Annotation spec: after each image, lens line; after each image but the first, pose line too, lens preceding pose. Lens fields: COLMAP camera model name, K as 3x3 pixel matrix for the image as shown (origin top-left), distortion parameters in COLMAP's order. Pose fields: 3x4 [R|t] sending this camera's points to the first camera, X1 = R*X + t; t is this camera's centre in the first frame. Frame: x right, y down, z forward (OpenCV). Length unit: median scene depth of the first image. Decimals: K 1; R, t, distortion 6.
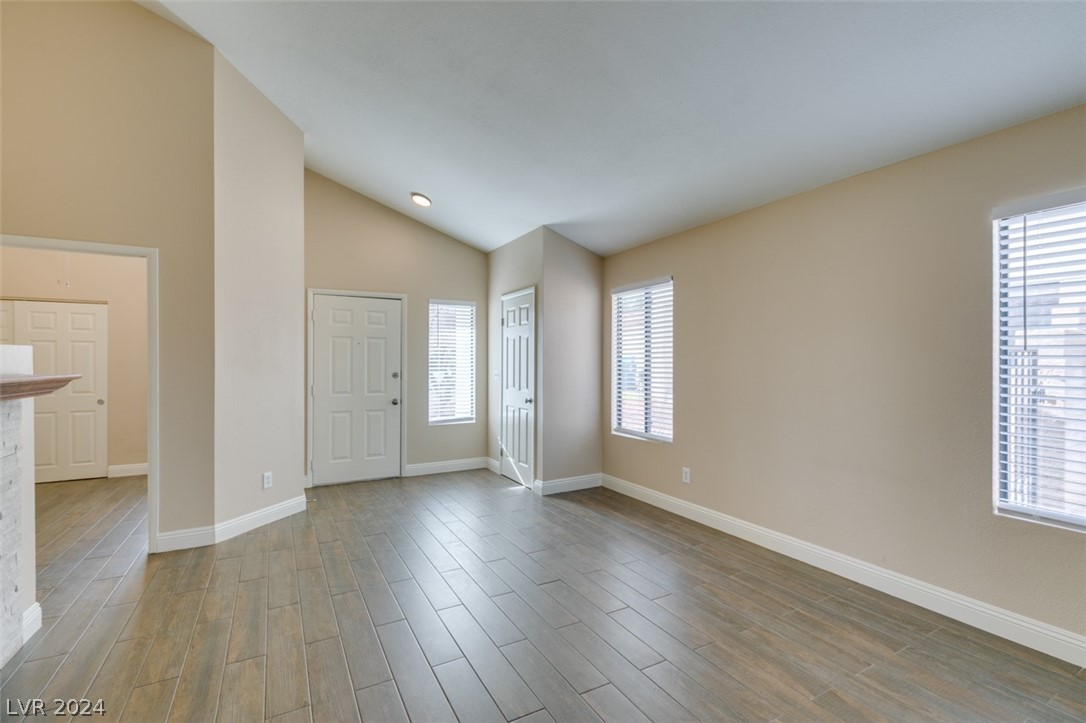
lens RADIAL K [[483.5, 0, 541.3], [0, 483.5, 362.7], [0, 0, 1]] dist [0.004463, -0.002797]
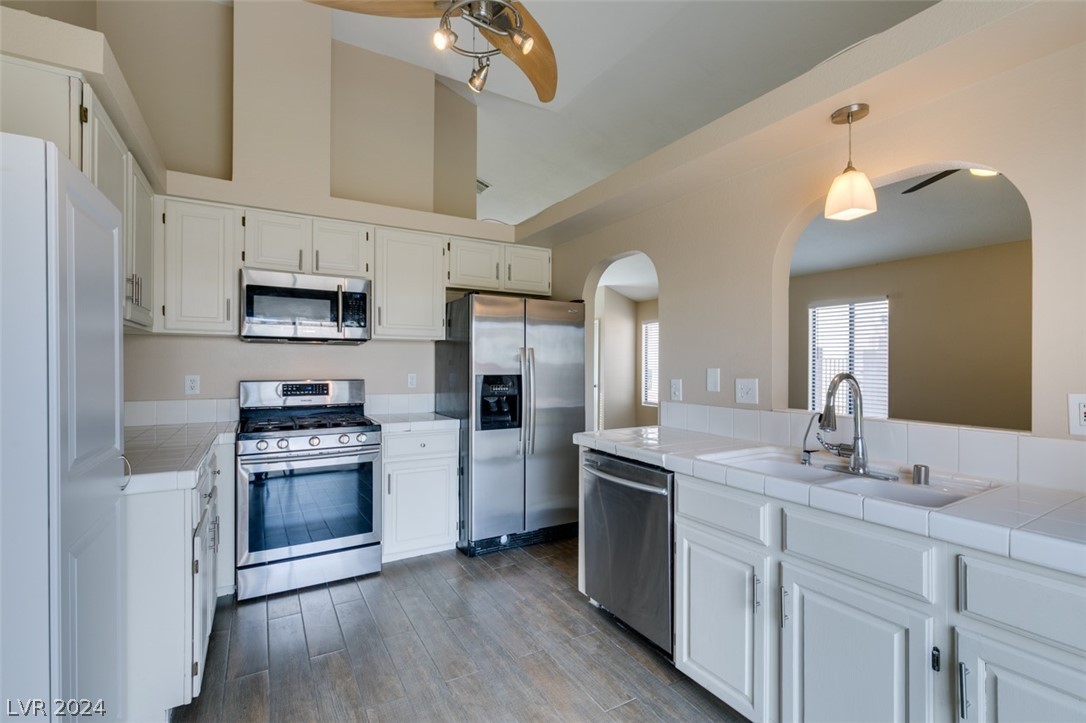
lens RADIAL K [[483.5, 0, 541.1], [0, 483.5, 363.1], [0, 0, 1]] dist [0.004463, -0.002797]
pose [[0.999767, 0.004841, 0.021027, -0.267438], [-0.004781, 0.999984, -0.002905, 0.003398], [-0.021040, 0.002804, 0.999775, -0.764331]]
